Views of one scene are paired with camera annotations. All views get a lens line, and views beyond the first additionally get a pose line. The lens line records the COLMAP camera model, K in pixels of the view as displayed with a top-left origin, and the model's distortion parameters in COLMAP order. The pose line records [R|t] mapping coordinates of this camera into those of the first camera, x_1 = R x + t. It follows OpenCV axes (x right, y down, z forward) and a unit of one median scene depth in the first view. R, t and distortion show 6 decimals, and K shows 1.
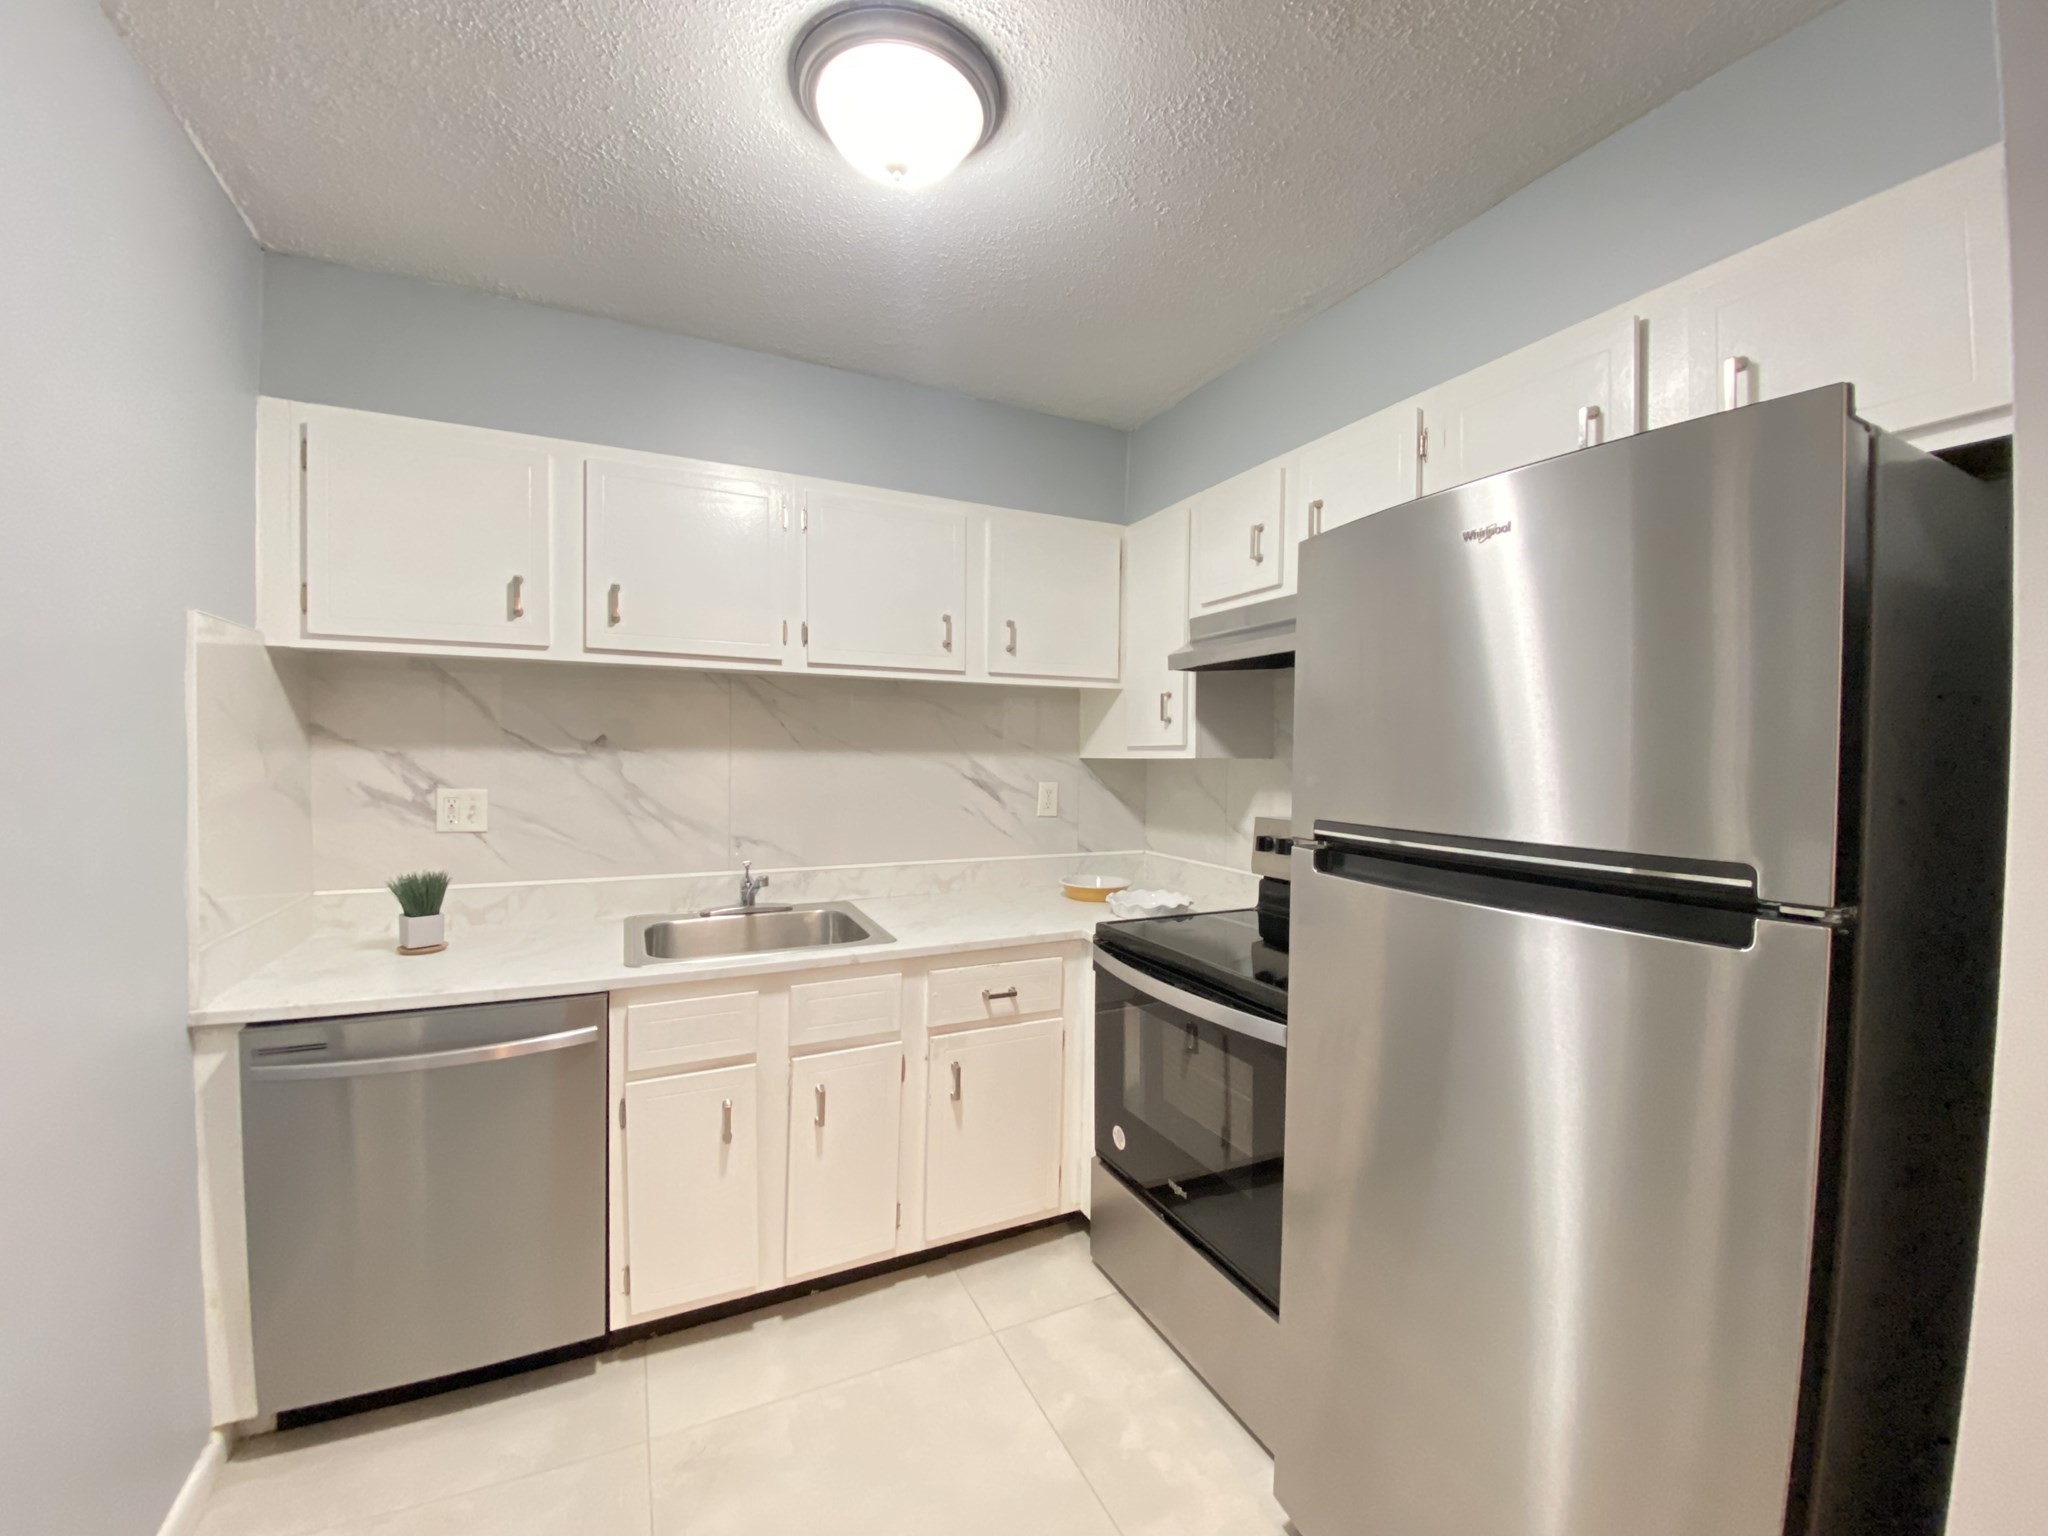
lens RADIAL K [[833.9, 0, 1024.0], [0, 833.9, 768.0], [0, 0, 1]] dist [0.023822, -0.019888]
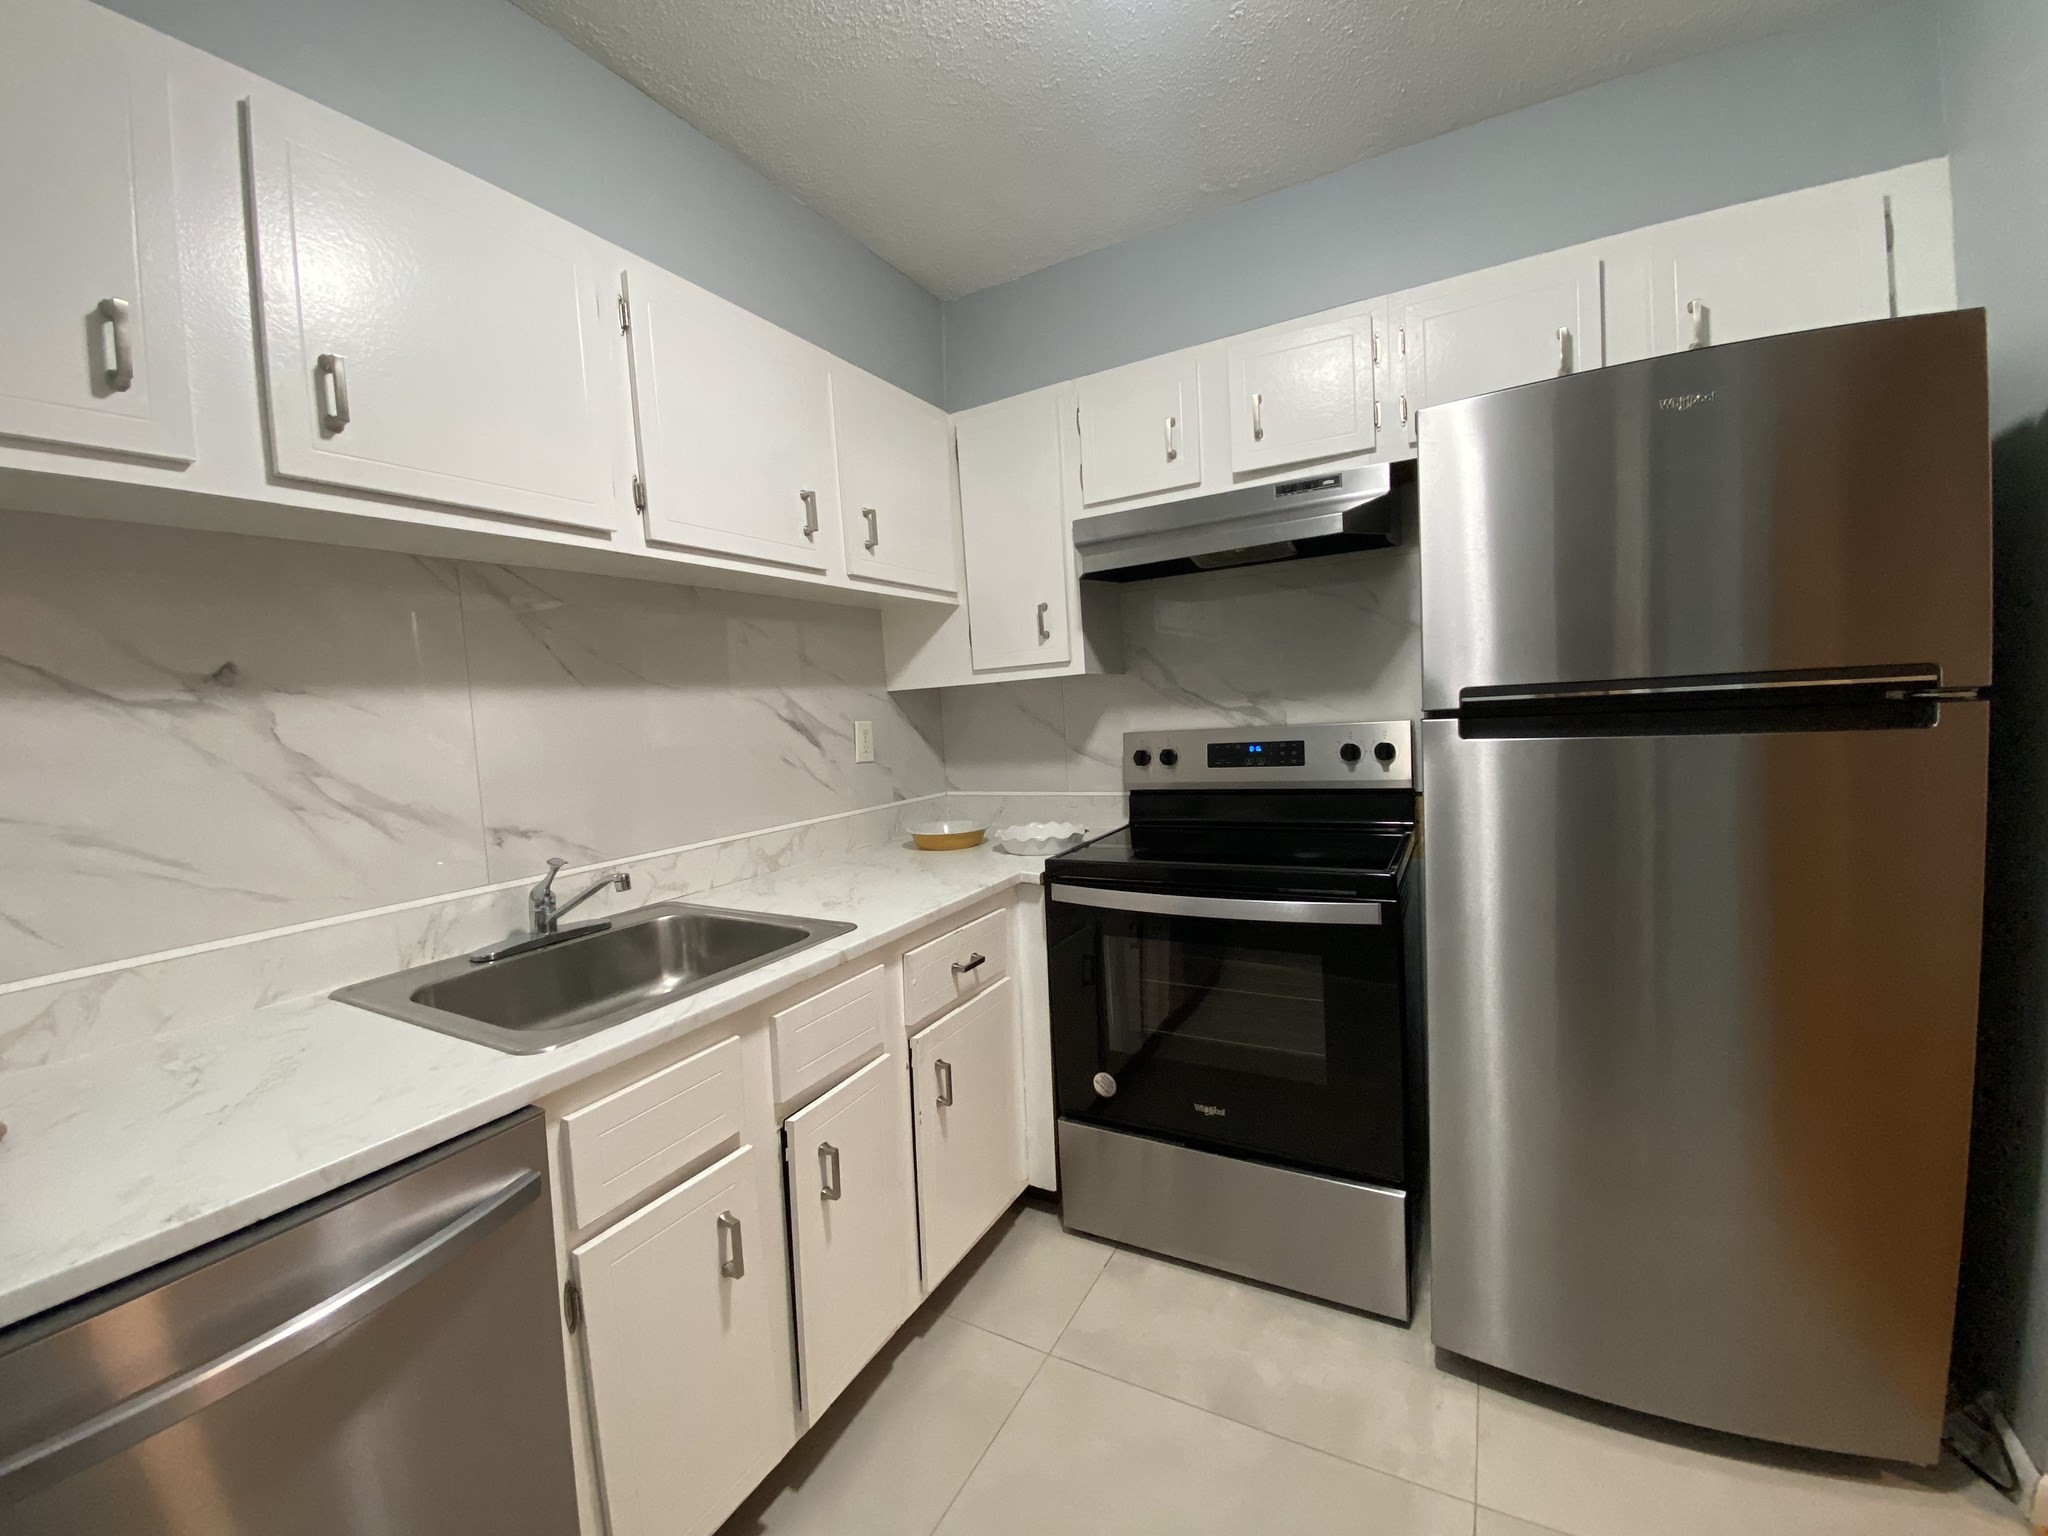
lens RADIAL K [[830.2, 0, 1083.0], [0, 830.2, 764.1], [0, 0, 1]] dist [0.016085, -0.019560]
pose [[0.808898, -0.101832, 0.579063, -0.348370], [0.078419, 0.994773, 0.065393, 0.028850], [-0.582695, -0.007486, 0.812656, 0.251699]]
